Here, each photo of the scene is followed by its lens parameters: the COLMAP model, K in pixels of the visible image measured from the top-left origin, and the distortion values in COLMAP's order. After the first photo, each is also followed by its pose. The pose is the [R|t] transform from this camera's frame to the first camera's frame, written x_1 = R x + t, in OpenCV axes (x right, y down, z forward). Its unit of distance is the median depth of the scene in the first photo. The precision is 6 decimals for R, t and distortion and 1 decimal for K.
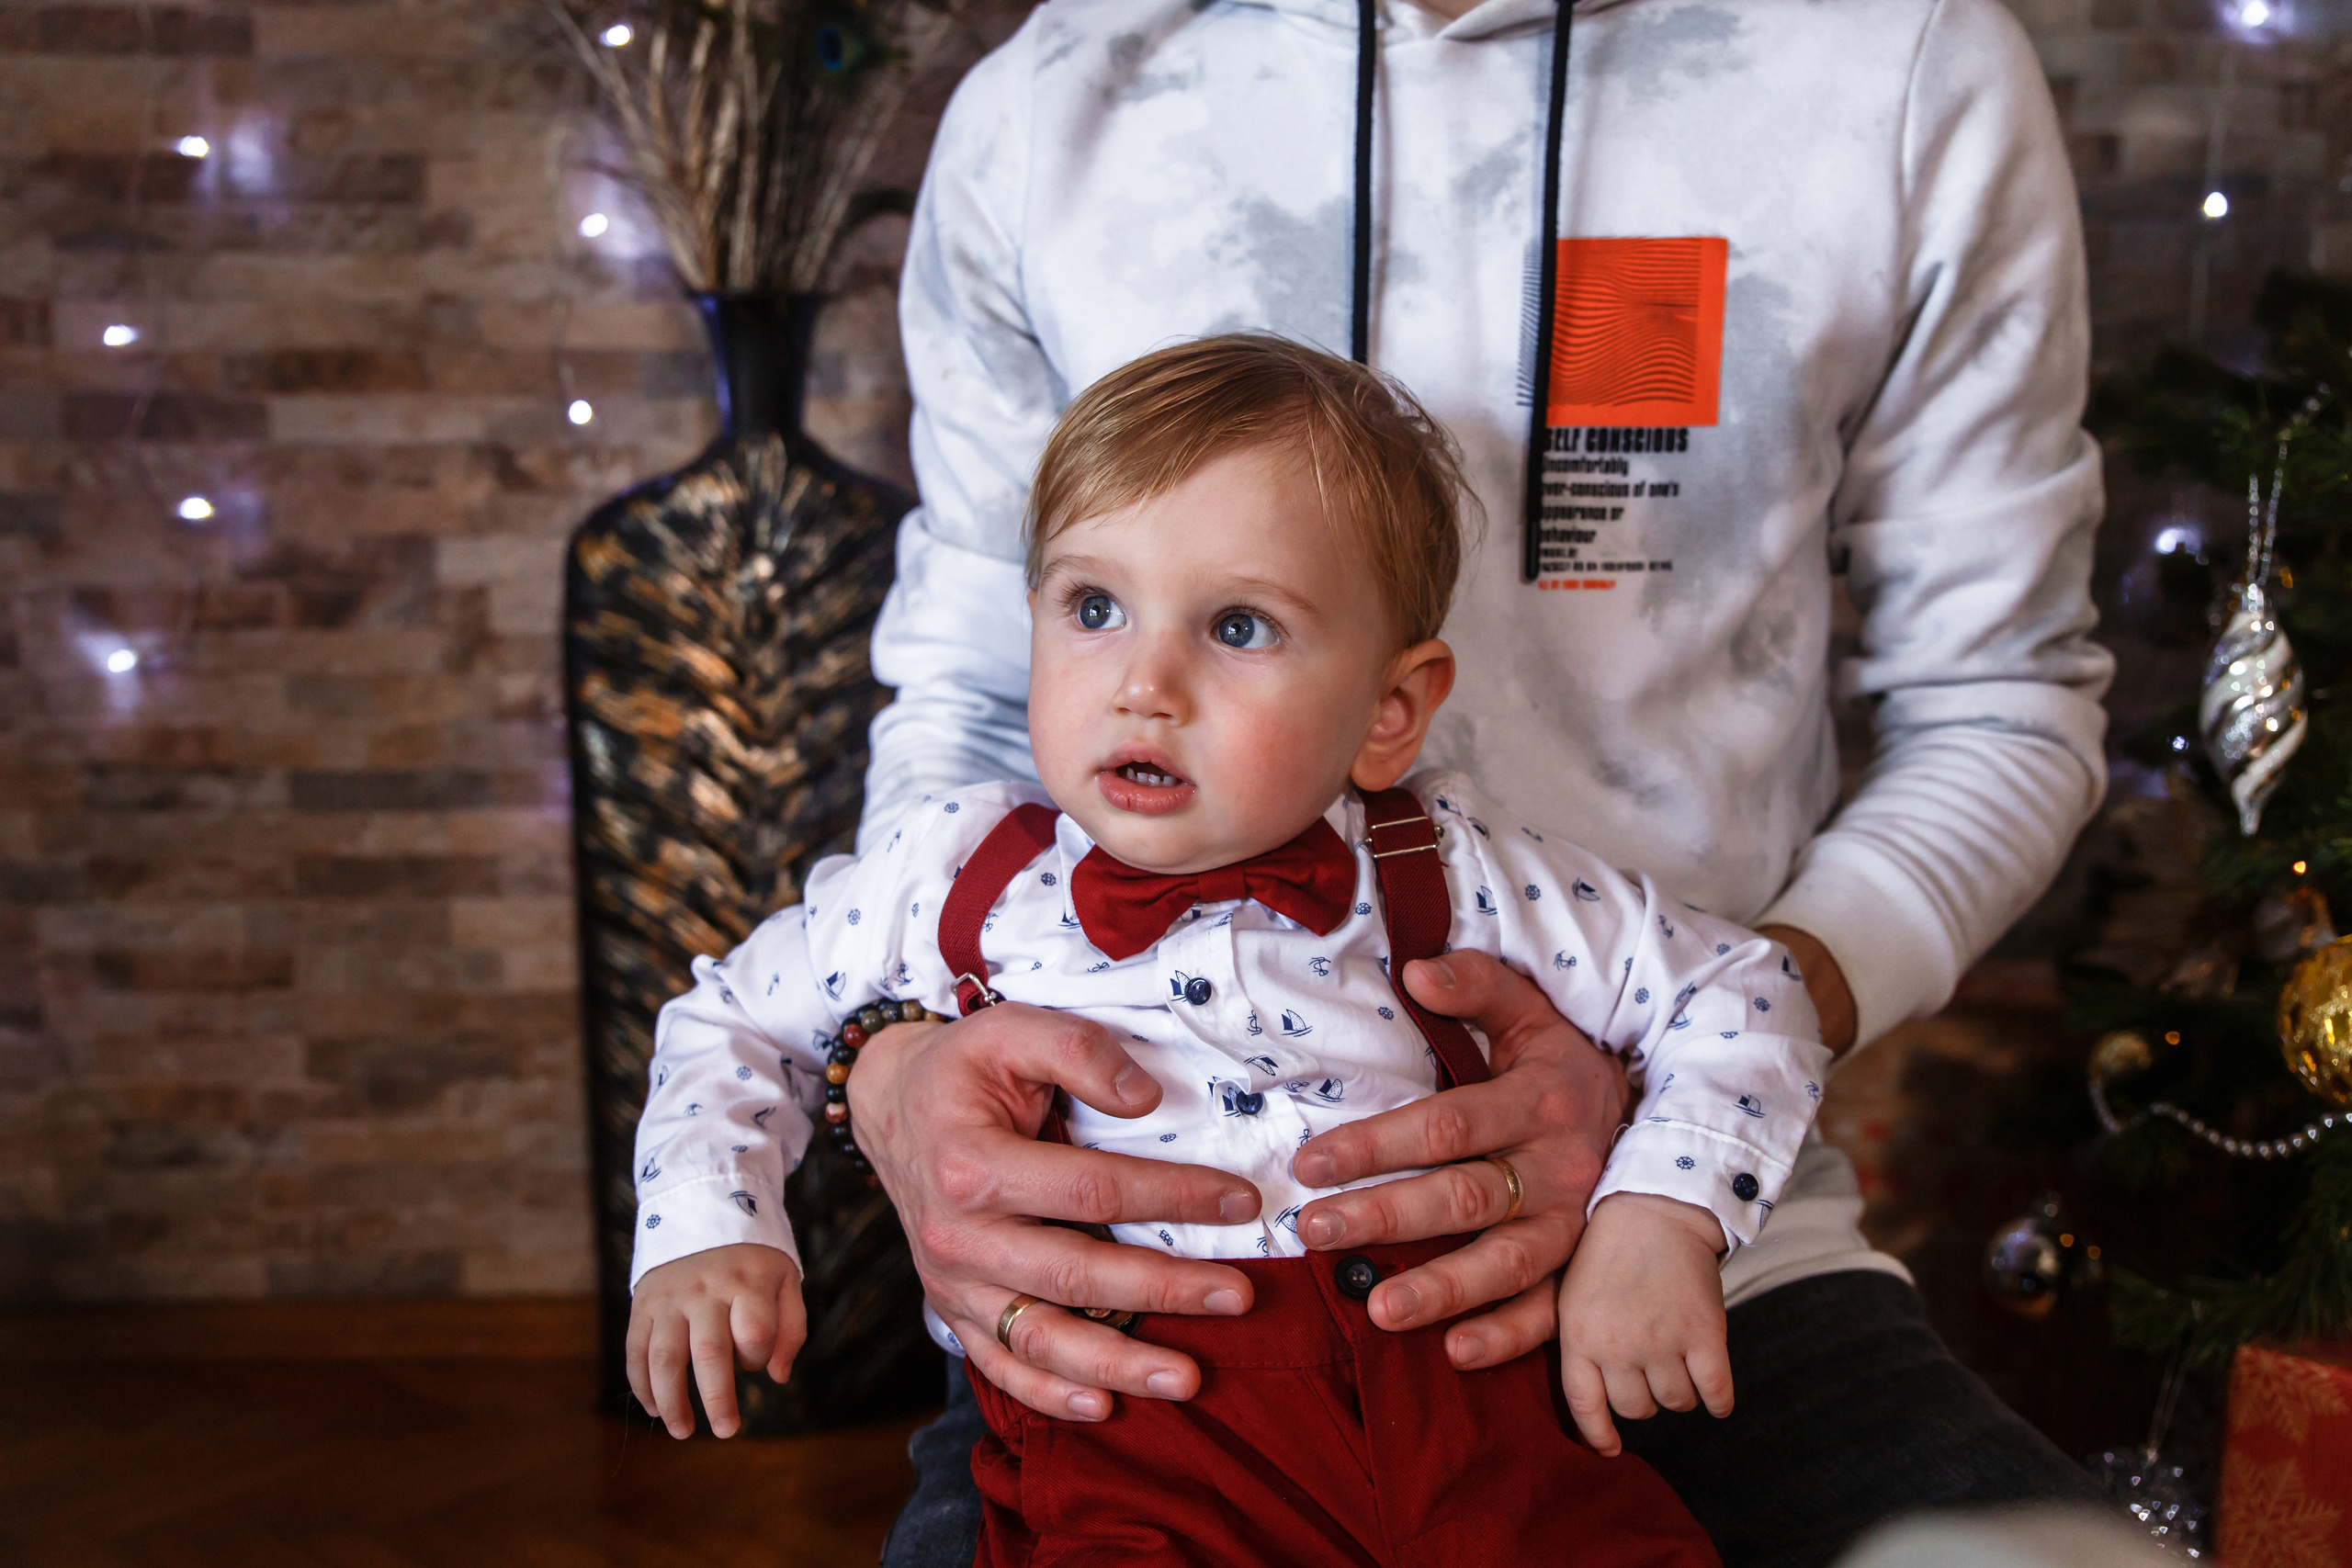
lens RADIAL K [[2307.0, 0, 1183.2], [0, 2307.0, 791.2], [0, 0, 1]] dist [0.002313, 0.000000]
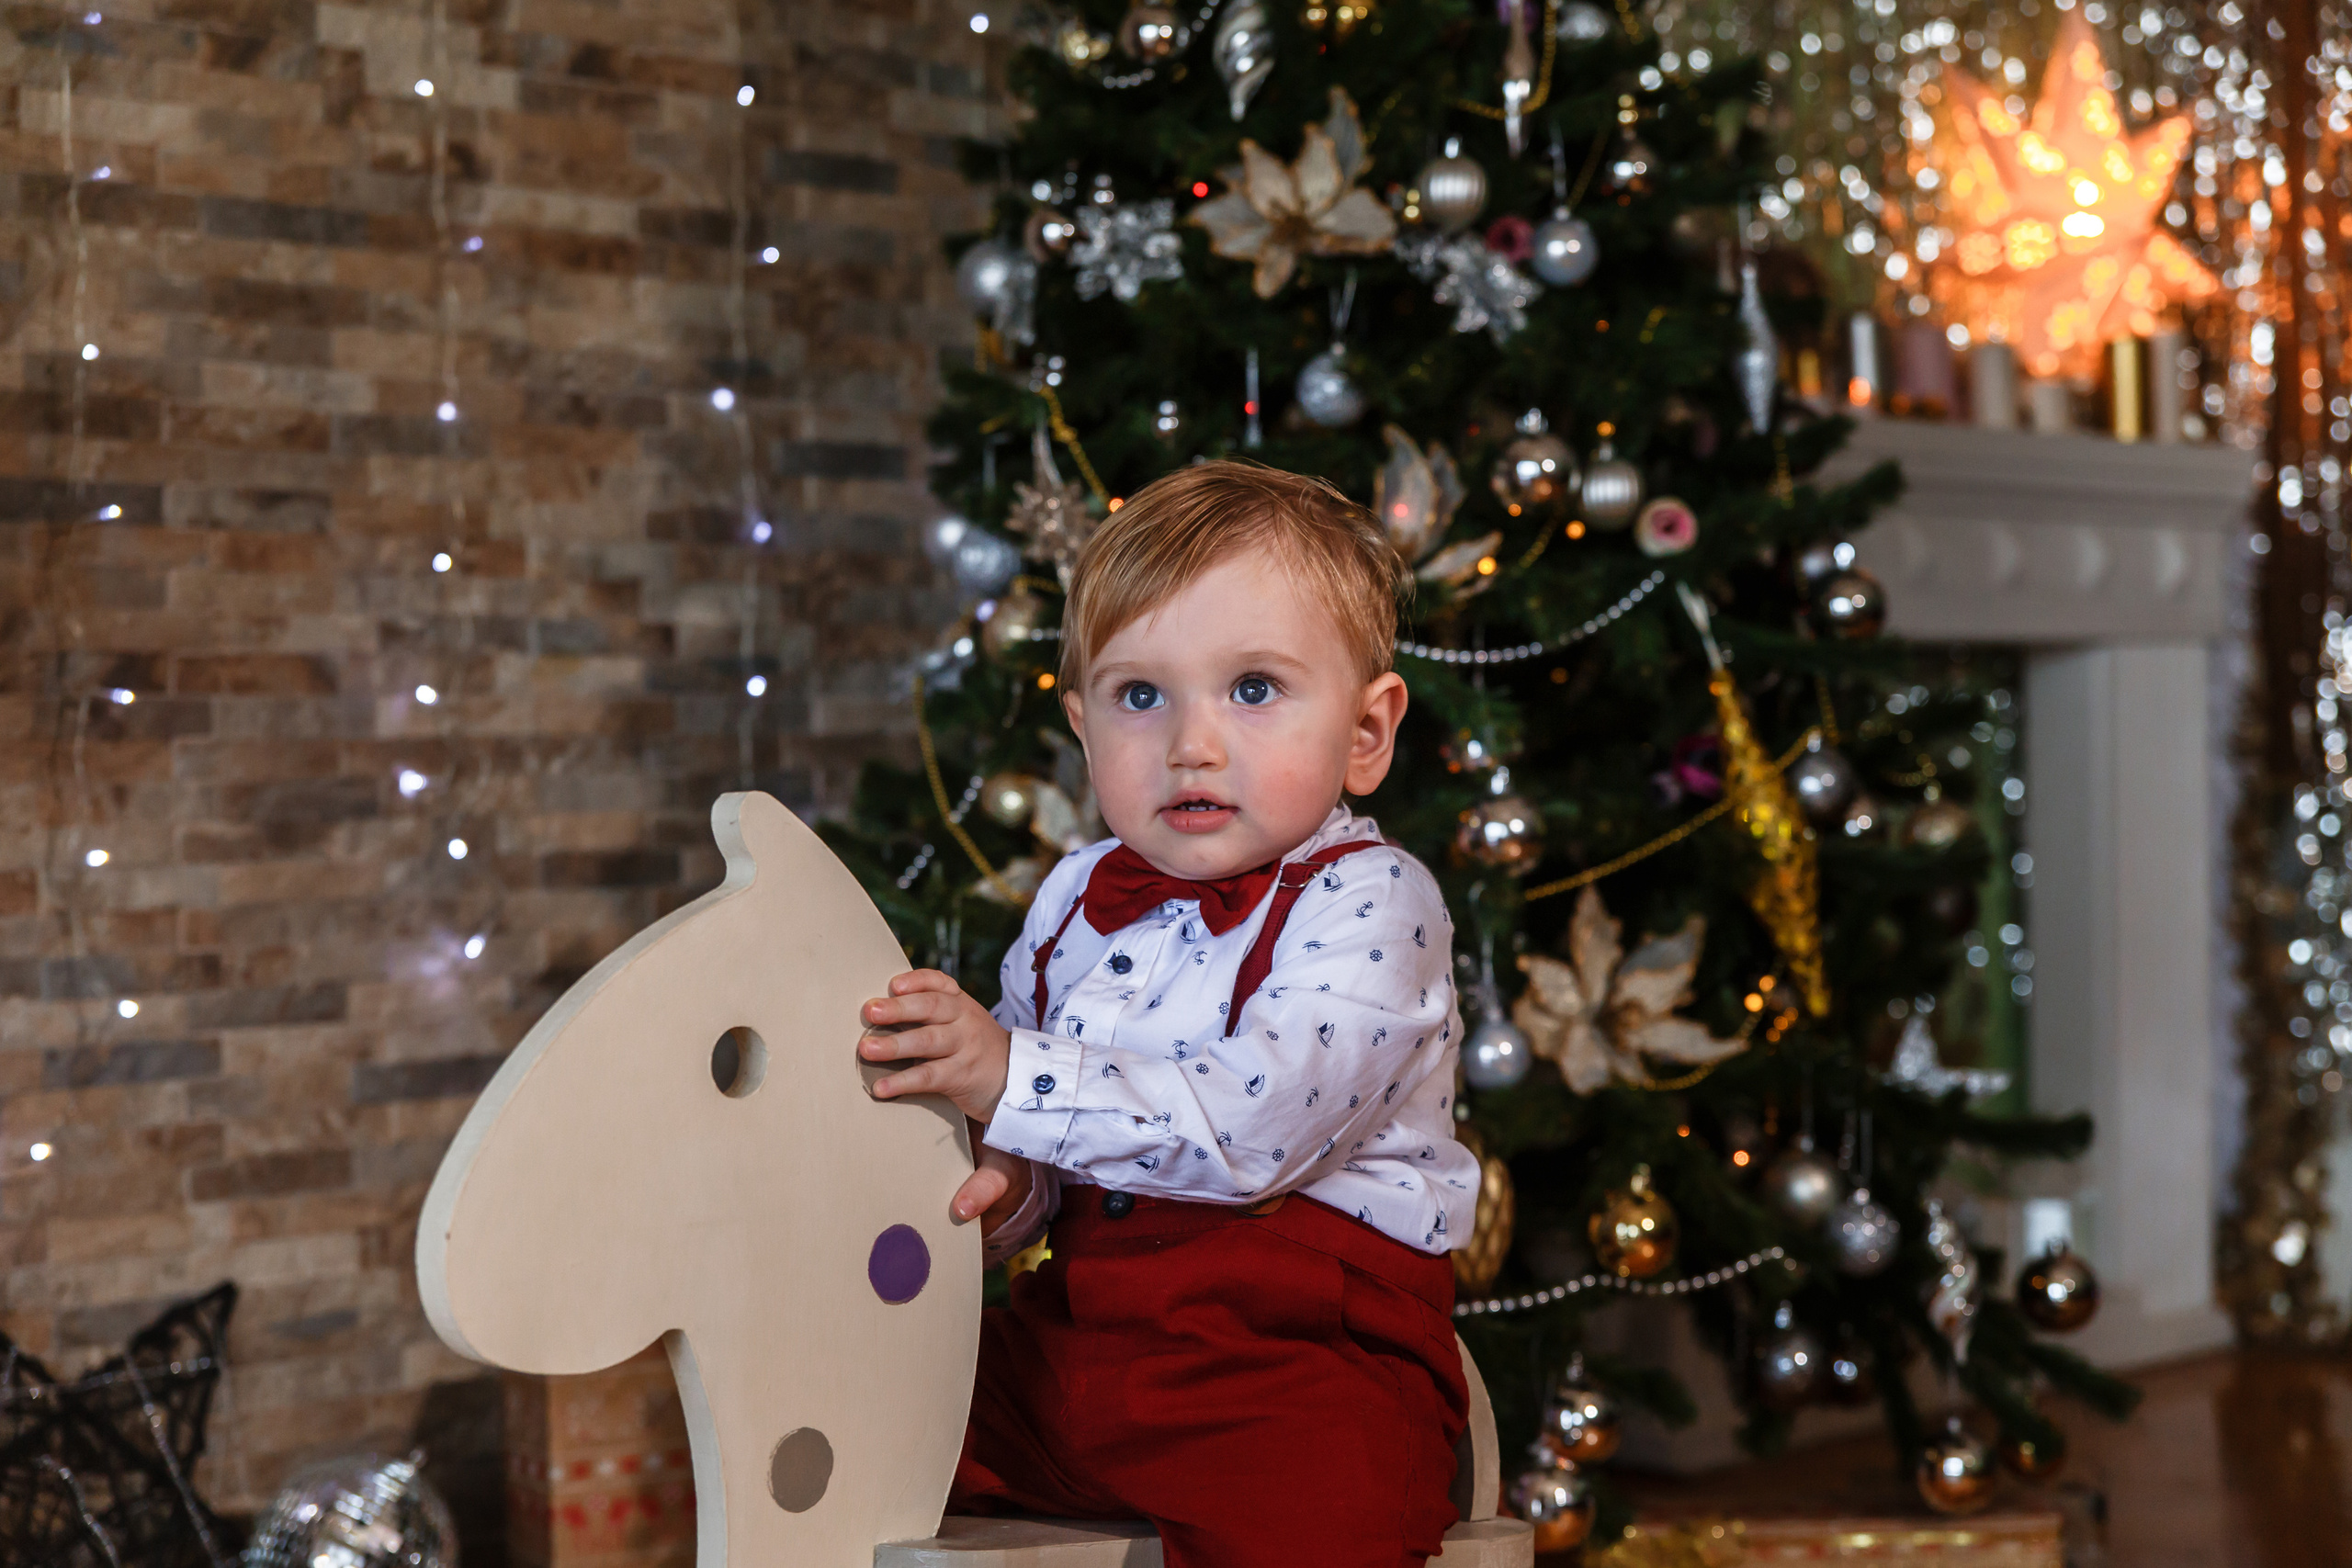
lens RADIAL K [[3551.6, 0, 1180.7], [0, 3551.6, 785.3], [0, 0, 1]] dist [0.003660, 0.000000]
pose [[0.763701, -0.024561, 0.645103, -0.600480], [0.124603, 0.986094, -0.109967, 0.035806], [-0.633431, 0.164364, 0.756142, -0.565016]]
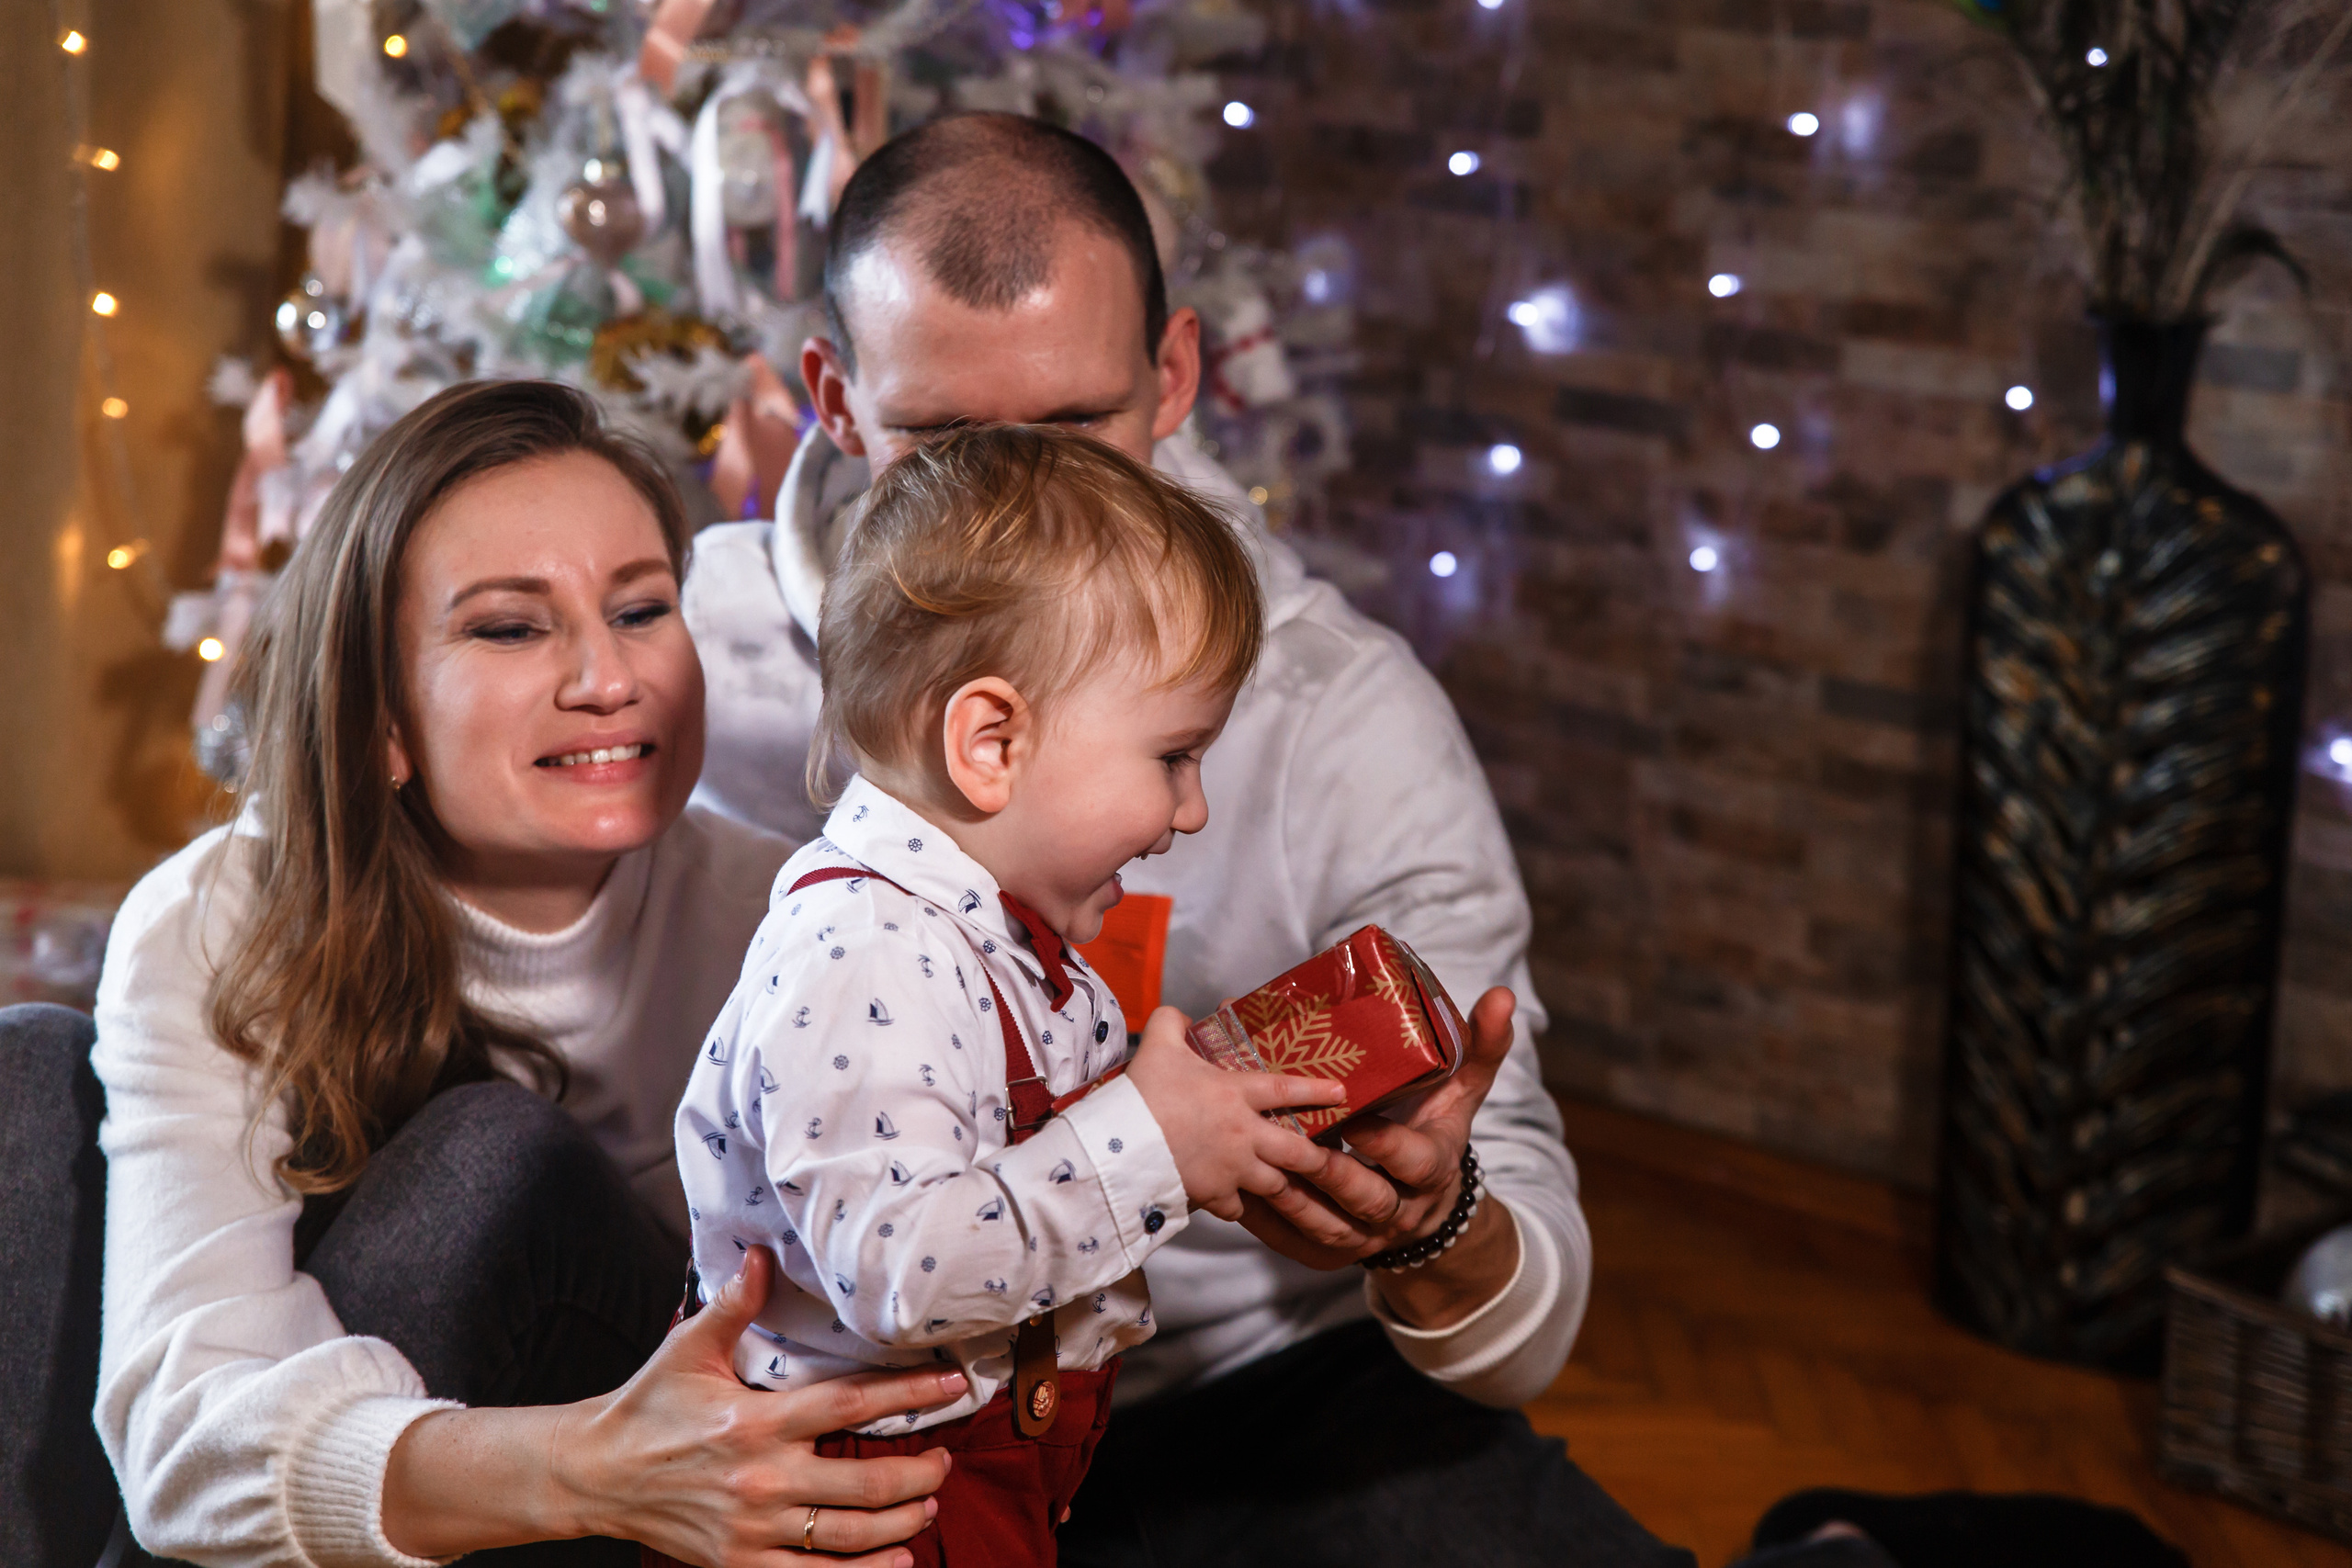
lens RADIAL K [[4584.3, 0, 1169.6], [0, 4584.3, 776.9], [0, 0, 1]] dist [0.069439, 0.000000]
pose [[0.661769, 0.169924, -0.730197, 1.034347], [-0.136721, 0.984996, 0.105310, -0.151370], [0.737136, 0.030143, 0.675072, -0.723666]]
